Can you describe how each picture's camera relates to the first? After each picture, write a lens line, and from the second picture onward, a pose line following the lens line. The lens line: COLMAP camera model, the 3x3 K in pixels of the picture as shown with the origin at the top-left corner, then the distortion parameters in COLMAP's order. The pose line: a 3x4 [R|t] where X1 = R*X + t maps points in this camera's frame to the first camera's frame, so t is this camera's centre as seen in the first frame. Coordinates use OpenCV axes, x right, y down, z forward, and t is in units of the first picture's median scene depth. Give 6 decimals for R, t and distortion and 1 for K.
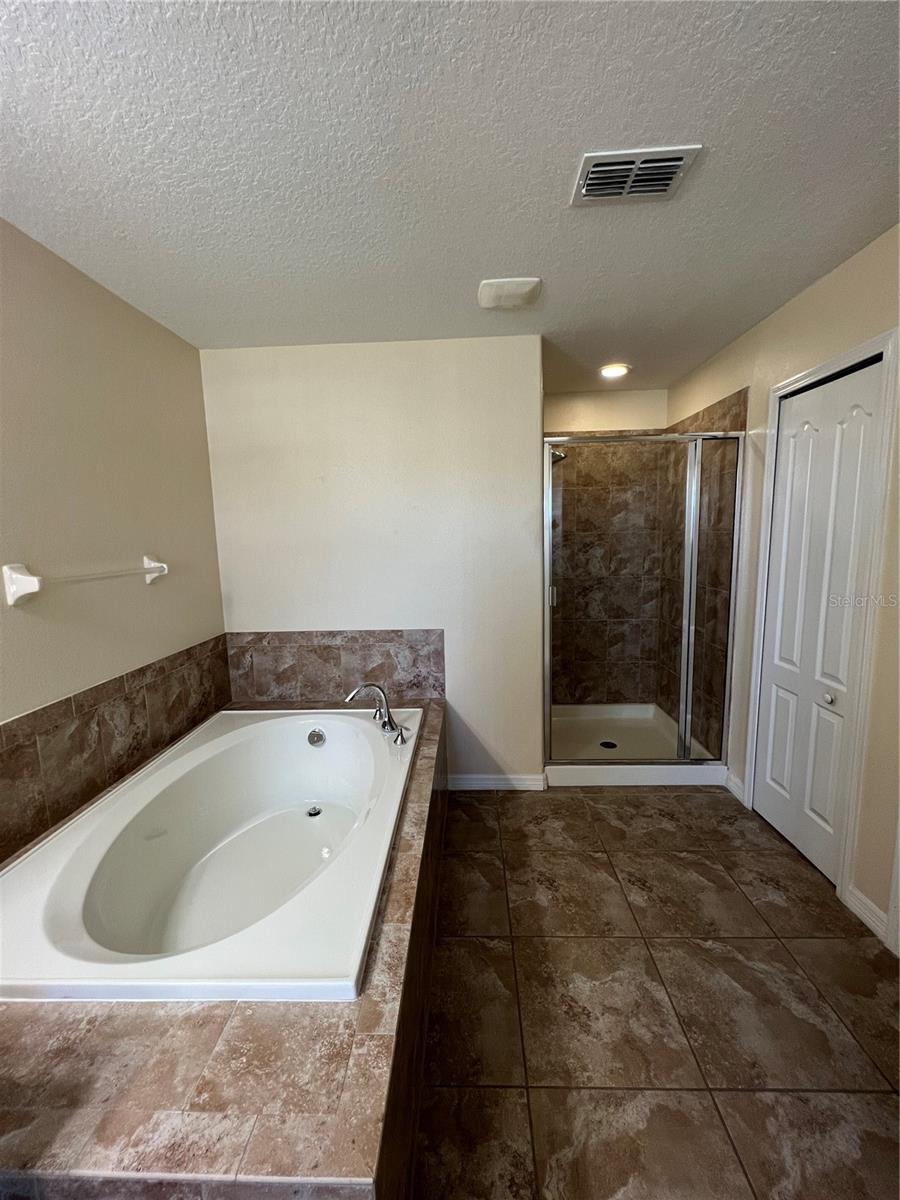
lens RADIAL K [[481.1, 0, 448.6], [0, 481.1, 603.5], [0, 0, 1]] dist [-0.000161, 0.000070]
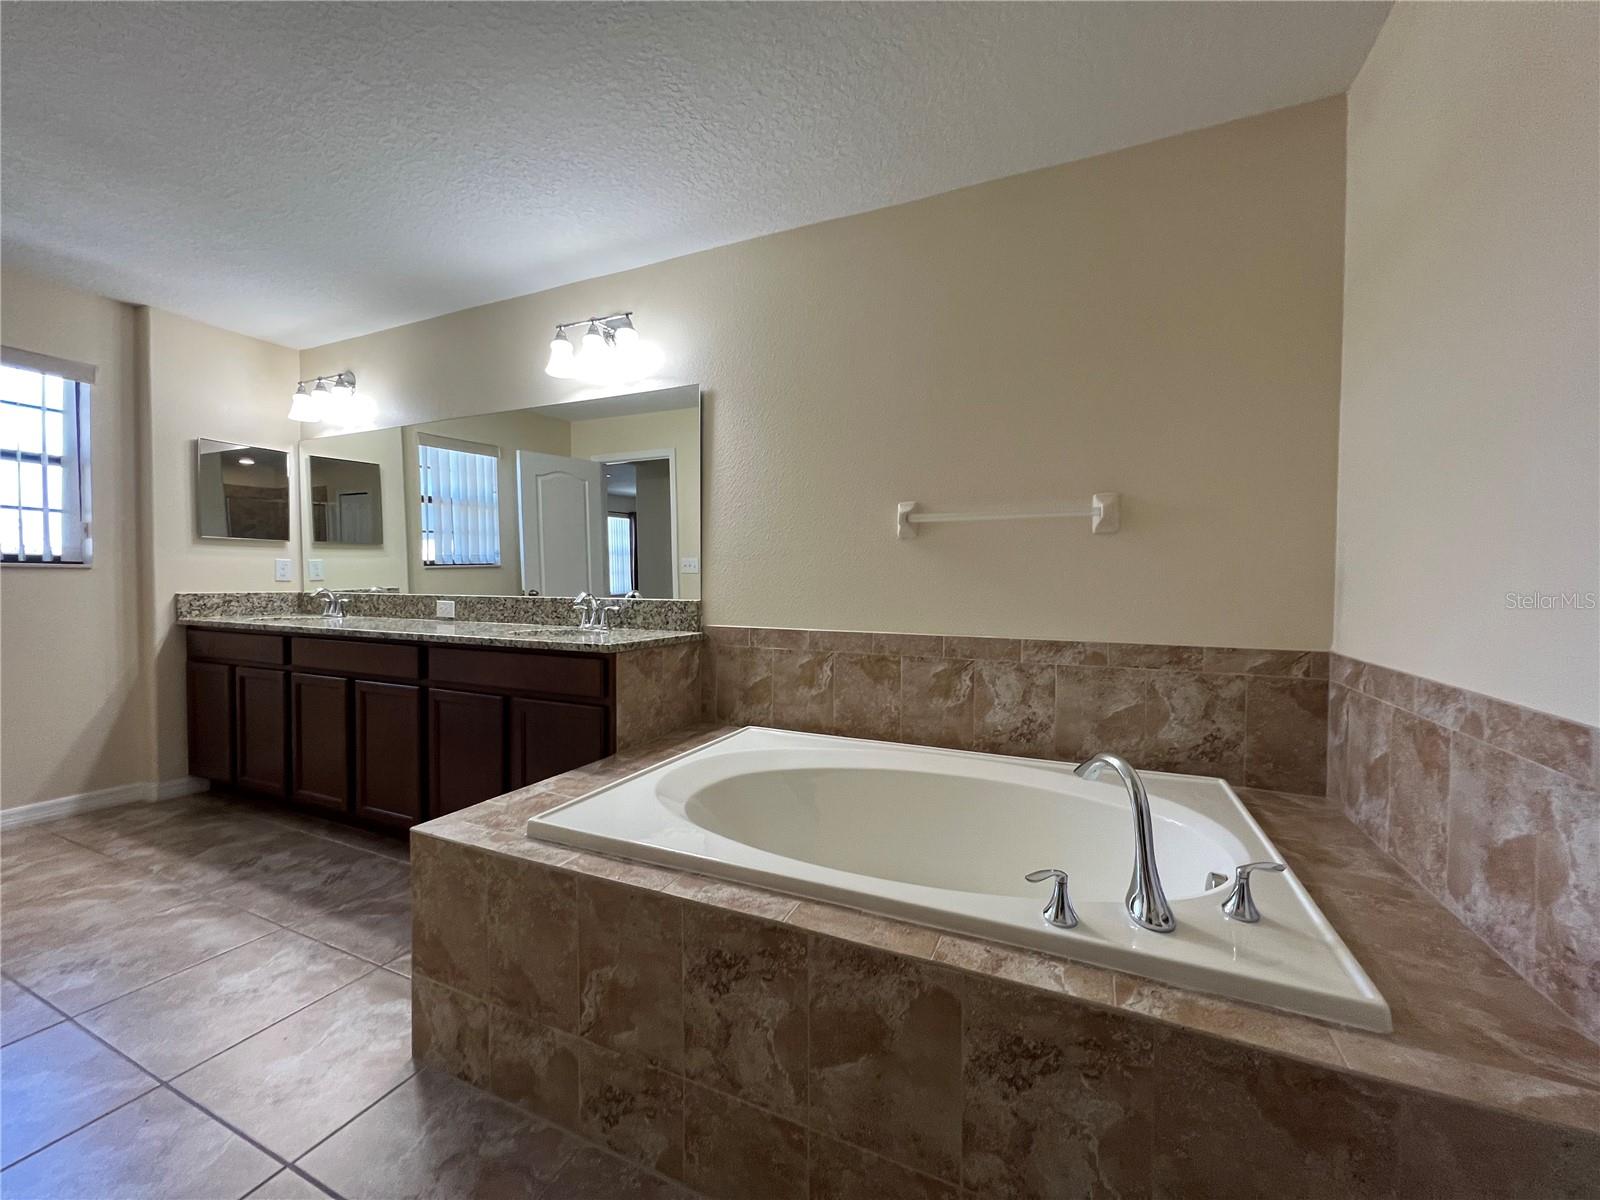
lens RADIAL K [[641.5, 0, 798.6], [0, 641.5, 585.9], [0, 0, 1]] dist [-0.000161, 0.000070]
pose [[-0.378576, 0.030428, -0.925070, 0.349948], [-0.131272, 0.987591, 0.086206, 0.009361], [0.916214, 0.154072, -0.369884, 0.759228]]
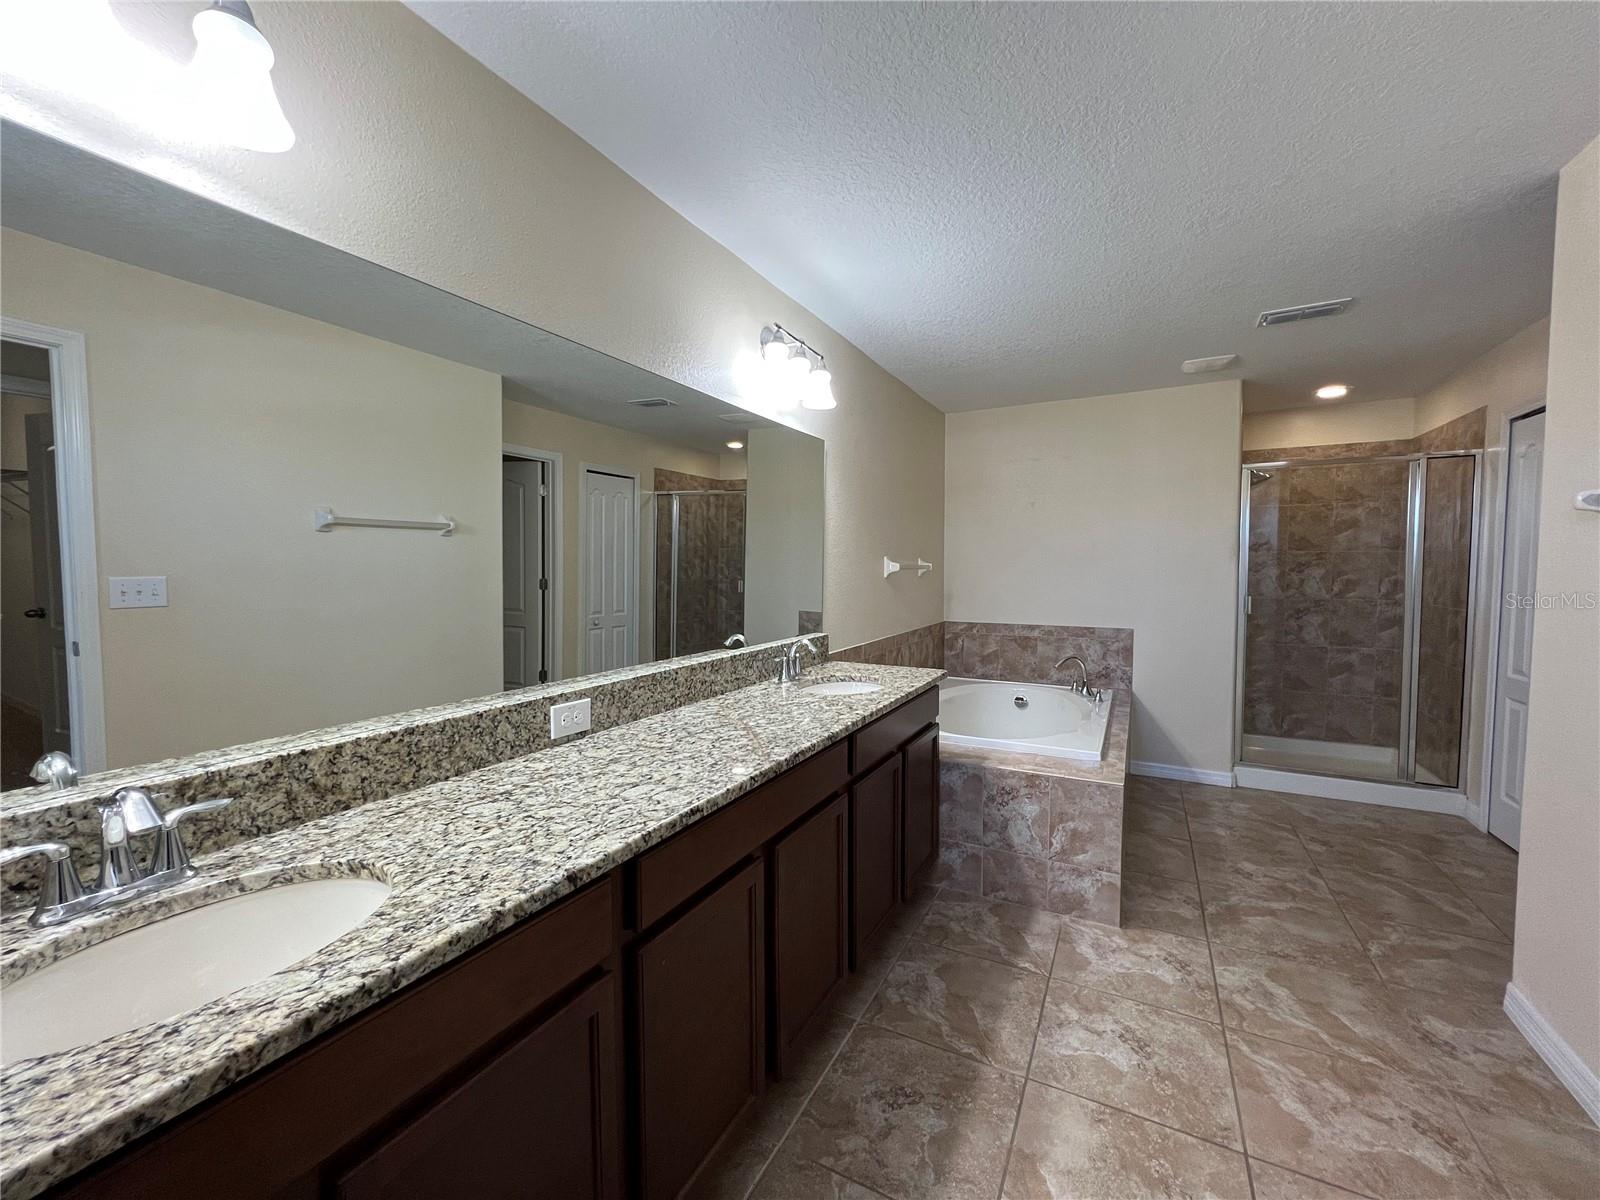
lens RADIAL K [[641.5, 0, 796.0], [0, 641.5, 604.3], [0, 0, 1]] dist [-0.000161, 0.000070]
pose [[0.899705, 0.047953, -0.433857, -0.076360], [-0.082498, 0.994714, -0.061135, 0.159038], [0.428632, 0.090795, 0.898905, -0.757416]]
